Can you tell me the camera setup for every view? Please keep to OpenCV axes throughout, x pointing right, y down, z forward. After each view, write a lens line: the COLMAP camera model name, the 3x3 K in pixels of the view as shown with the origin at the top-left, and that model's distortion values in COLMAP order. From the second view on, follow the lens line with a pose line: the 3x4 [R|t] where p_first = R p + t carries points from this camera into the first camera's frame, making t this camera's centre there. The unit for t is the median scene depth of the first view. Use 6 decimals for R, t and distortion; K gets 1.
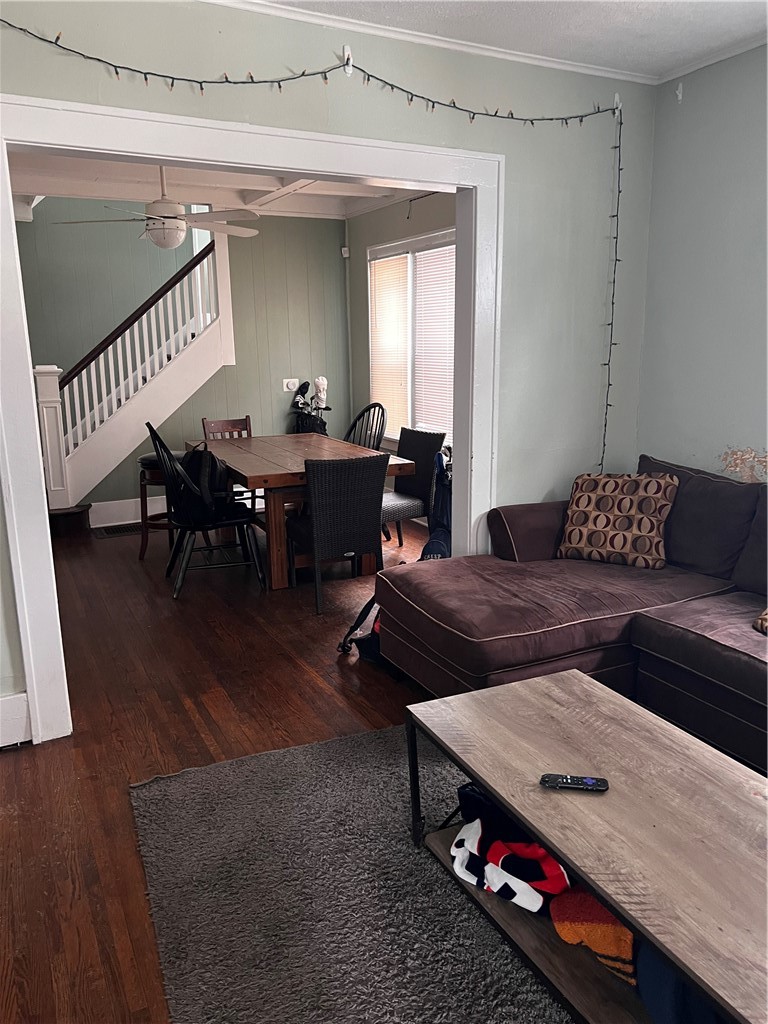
lens RADIAL K [[776.4, 0, 383.0], [0, 776.4, 511.0], [0, 0, 1]] dist [0.045112, -0.040685]
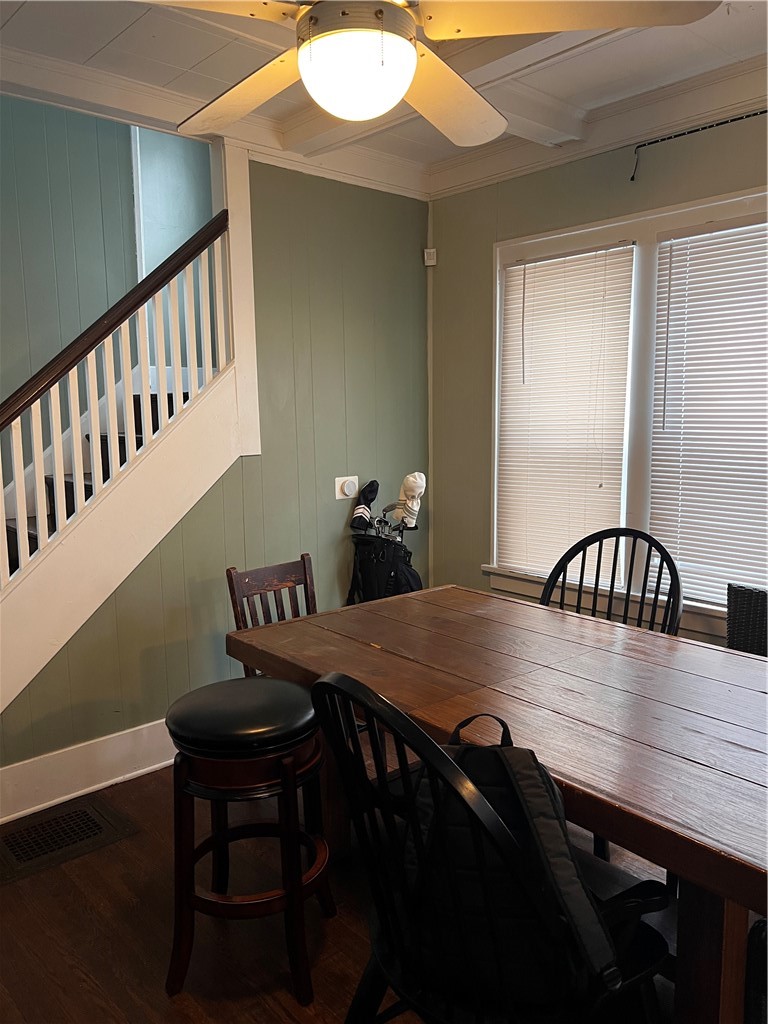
lens RADIAL K [[776.4, 0, 384.2], [0, 776.4, 513.4], [0, 0, 1]] dist [0.045112, -0.040685]
pose [[0.964766, -0.036121, 0.260619, -0.237019], [0.058405, 0.995220, -0.078268, -0.099652], [-0.256546, 0.090732, 0.962264, 0.470343]]
